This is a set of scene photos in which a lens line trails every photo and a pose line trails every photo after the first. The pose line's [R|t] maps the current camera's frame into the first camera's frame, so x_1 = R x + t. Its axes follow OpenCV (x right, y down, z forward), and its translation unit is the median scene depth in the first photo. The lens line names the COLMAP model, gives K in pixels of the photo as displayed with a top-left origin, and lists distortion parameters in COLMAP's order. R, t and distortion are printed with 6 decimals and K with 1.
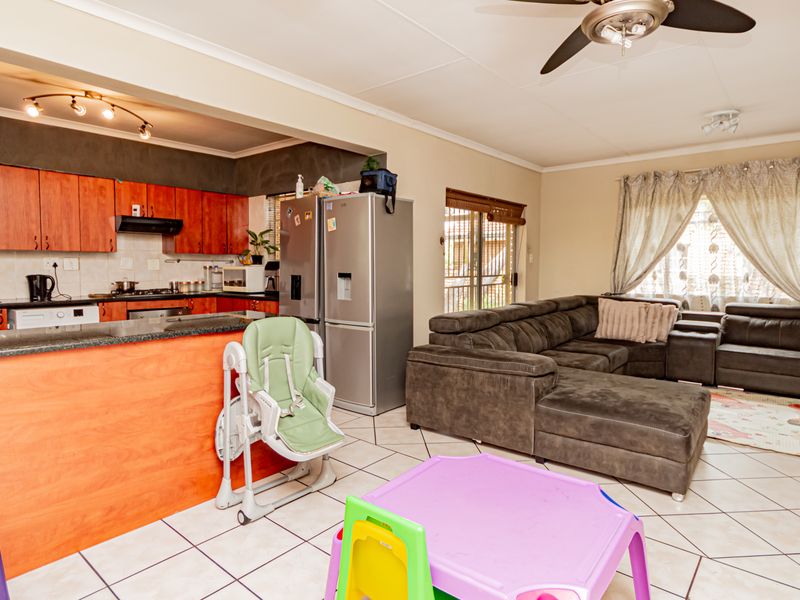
lens RADIAL K [[476.9, 0, 399.6], [0, 476.9, 289.5], [0, 0, 1]] dist [0.000356, 0.000624]
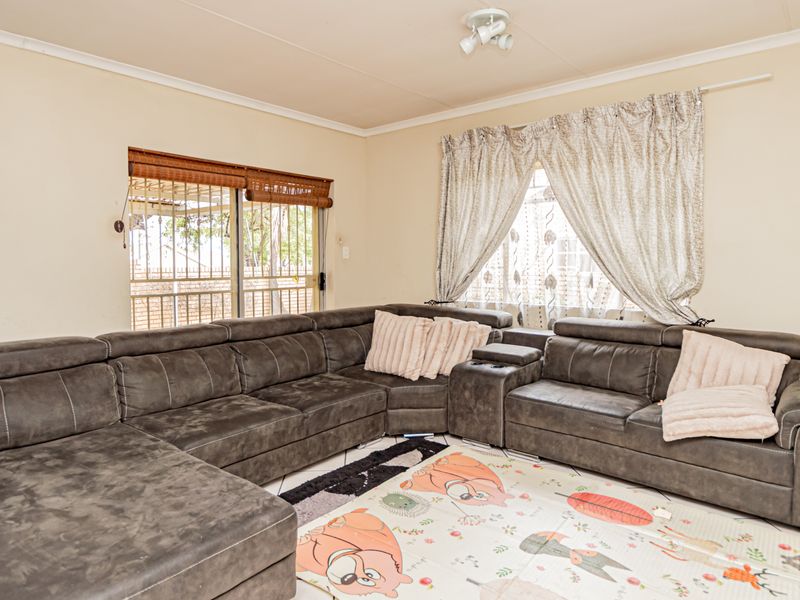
lens RADIAL K [[501.9, 0, 400.0], [0, 501.9, 300.0], [0, 0, 1]] dist [-0.002218, -0.001020]
pose [[0.999972, -0.000842, -0.007403, 0.445831], [0.001045, 0.999621, 0.027520, -0.016773], [0.007377, -0.027527, 0.999594, 0.270626]]
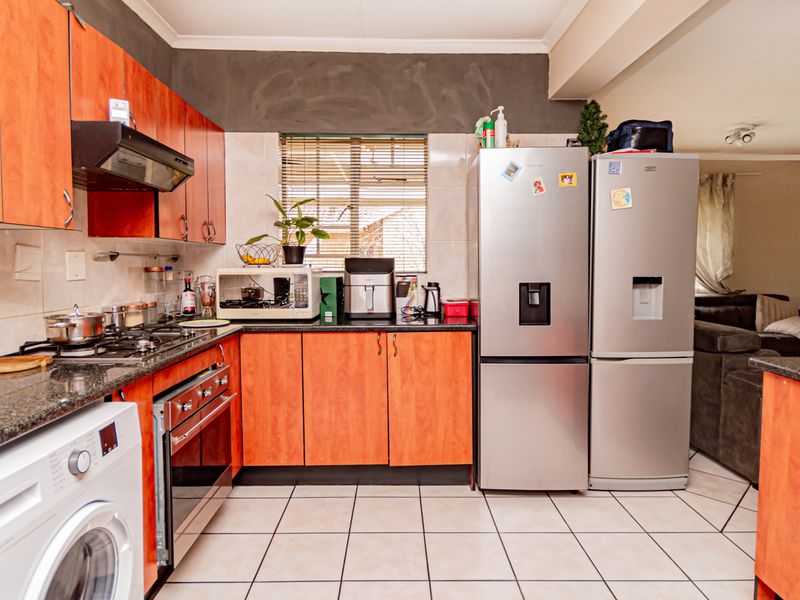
lens RADIAL K [[485.5, 0, 402.1], [0, 485.5, 284.0], [0, 0, 1]] dist [-0.000908, -0.000781]
pose [[0.760210, -0.032170, 0.648880, -0.542854], [0.035208, 0.999346, 0.008297, -0.029408], [-0.648723, 0.016538, 0.760845, 0.510274]]
